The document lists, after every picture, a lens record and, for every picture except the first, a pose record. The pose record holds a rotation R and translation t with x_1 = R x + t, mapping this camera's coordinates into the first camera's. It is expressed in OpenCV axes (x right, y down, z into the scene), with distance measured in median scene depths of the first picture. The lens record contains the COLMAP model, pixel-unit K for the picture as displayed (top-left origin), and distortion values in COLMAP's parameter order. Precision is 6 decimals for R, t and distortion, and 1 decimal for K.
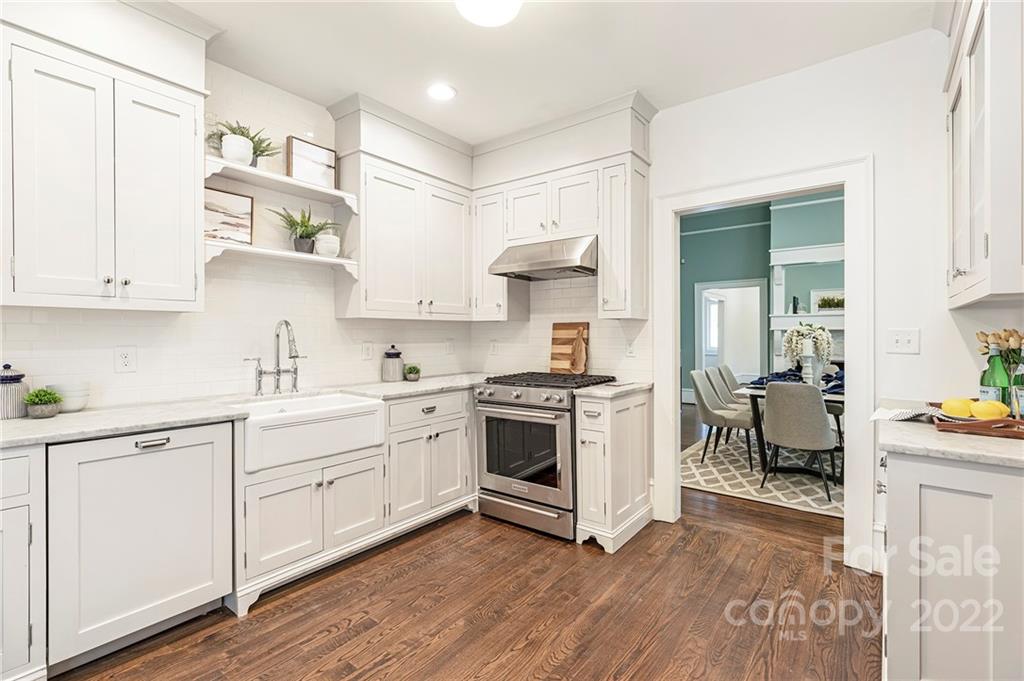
lens RADIAL K [[455.4, 0, 499.7], [0, 455.4, 333.1], [0, 0, 1]] dist [0.004687, -0.000186]
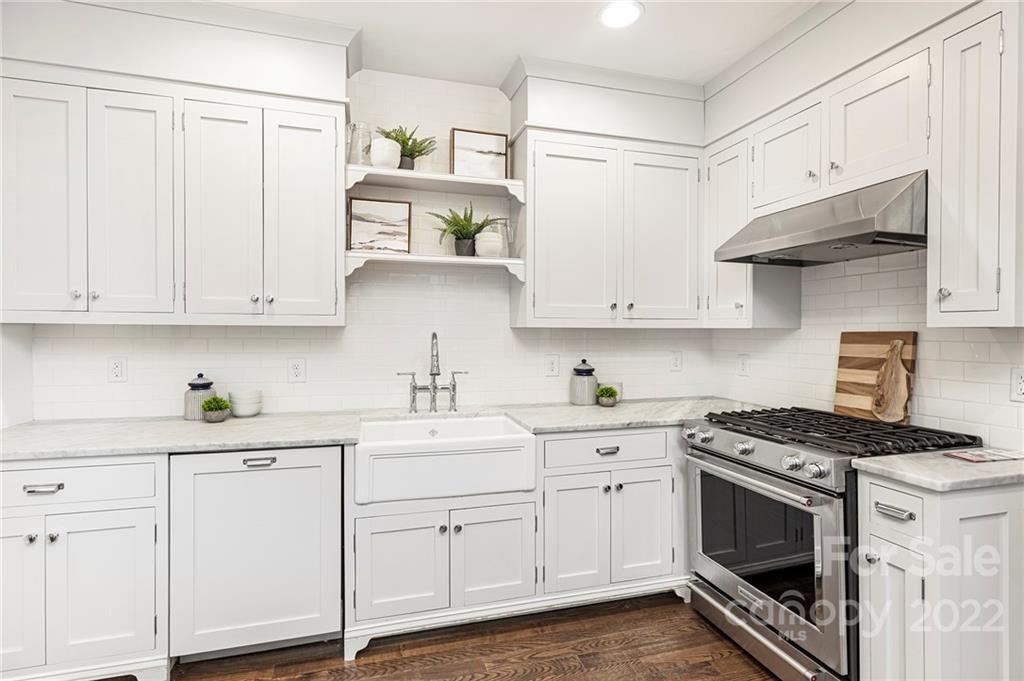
lens RADIAL K [[455.4, 0, 499.7], [0, 455.4, 333.1], [0, 0, 1]] dist [0.004687, -0.000186]
pose [[0.803940, 0.007111, -0.594669, 0.148295], [-0.005523, 0.999975, 0.004490, -0.027490], [0.594685, -0.000325, 0.803958, 0.304370]]
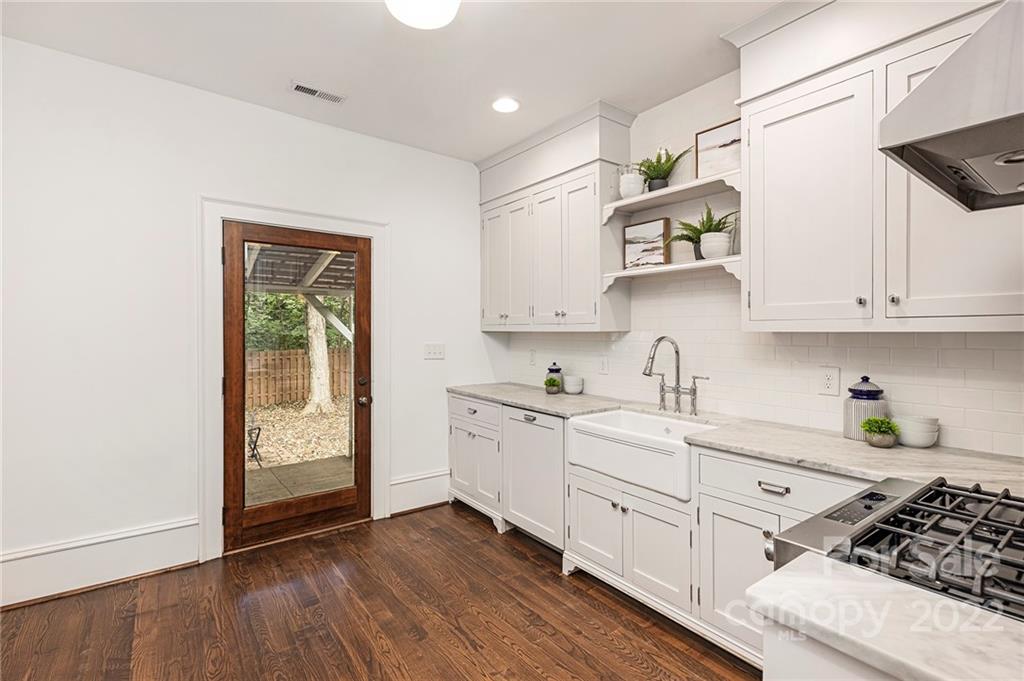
lens RADIAL K [[524.6, 0, 568.8], [0, 524.6, 335.5], [0, 0, 1]] dist [0.010632, 0.000011]
pose [[-0.226402, 0.007854, -0.974002, 0.579475], [-0.002325, 0.999960, 0.008604, -0.035249], [0.974031, 0.004213, -0.226375, 0.918172]]
